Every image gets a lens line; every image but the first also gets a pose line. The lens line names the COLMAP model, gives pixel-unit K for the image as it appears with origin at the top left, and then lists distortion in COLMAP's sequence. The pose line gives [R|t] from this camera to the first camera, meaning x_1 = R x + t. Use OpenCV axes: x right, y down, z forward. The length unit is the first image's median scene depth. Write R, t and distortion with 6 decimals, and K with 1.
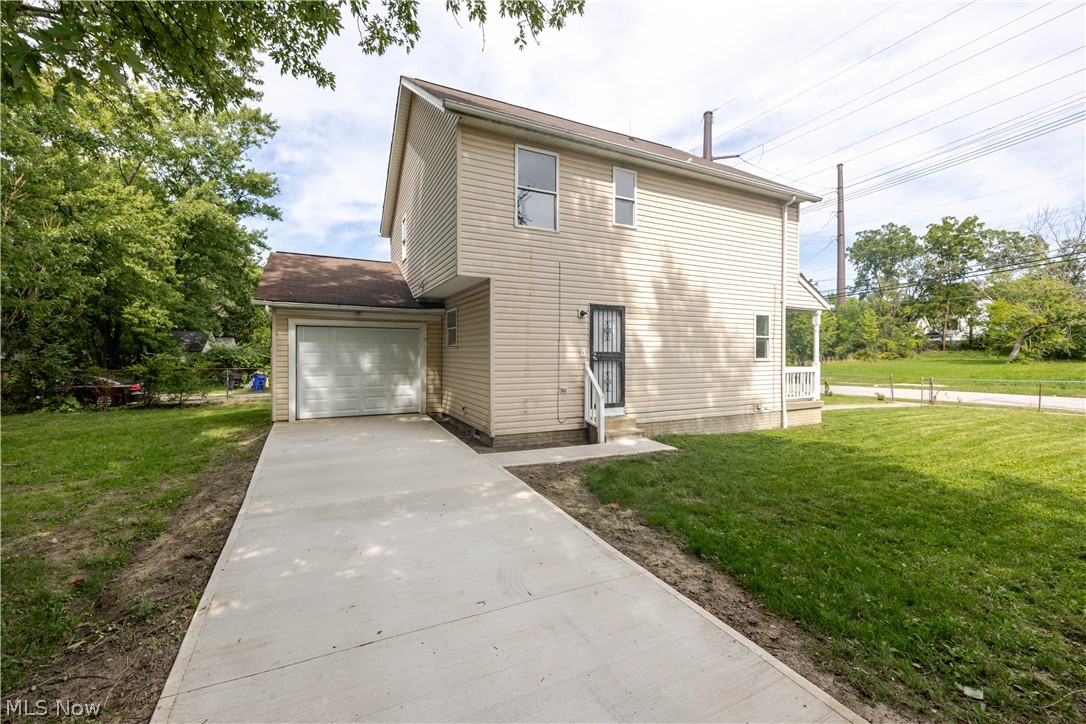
lens RADIAL K [[431.2, 0, 543.4], [0, 431.2, 363.1], [0, 0, 1]] dist [-0.002952, -0.000450]
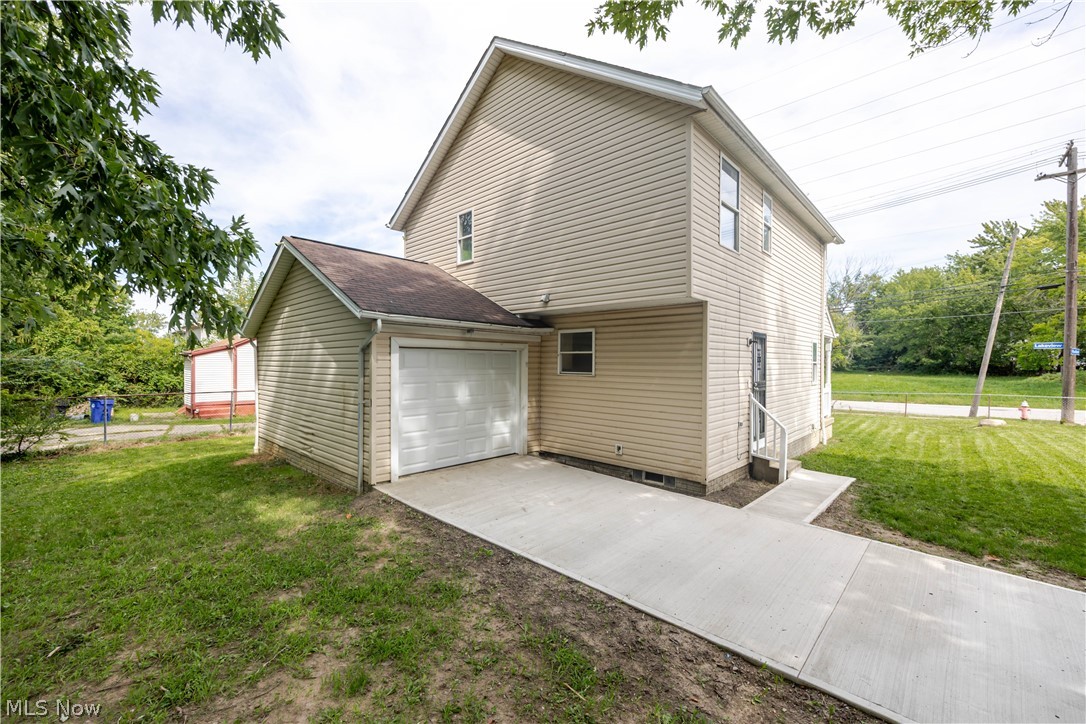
lens RADIAL K [[431.2, 0, 548.9], [0, 431.2, 360.2], [0, 0, 1]] dist [-0.002952, -0.000450]
pose [[0.933605, 0.006123, 0.358252, -0.555781], [0.003632, 0.999641, -0.026550, -0.042970], [-0.358286, 0.026088, 0.933248, 0.232114]]
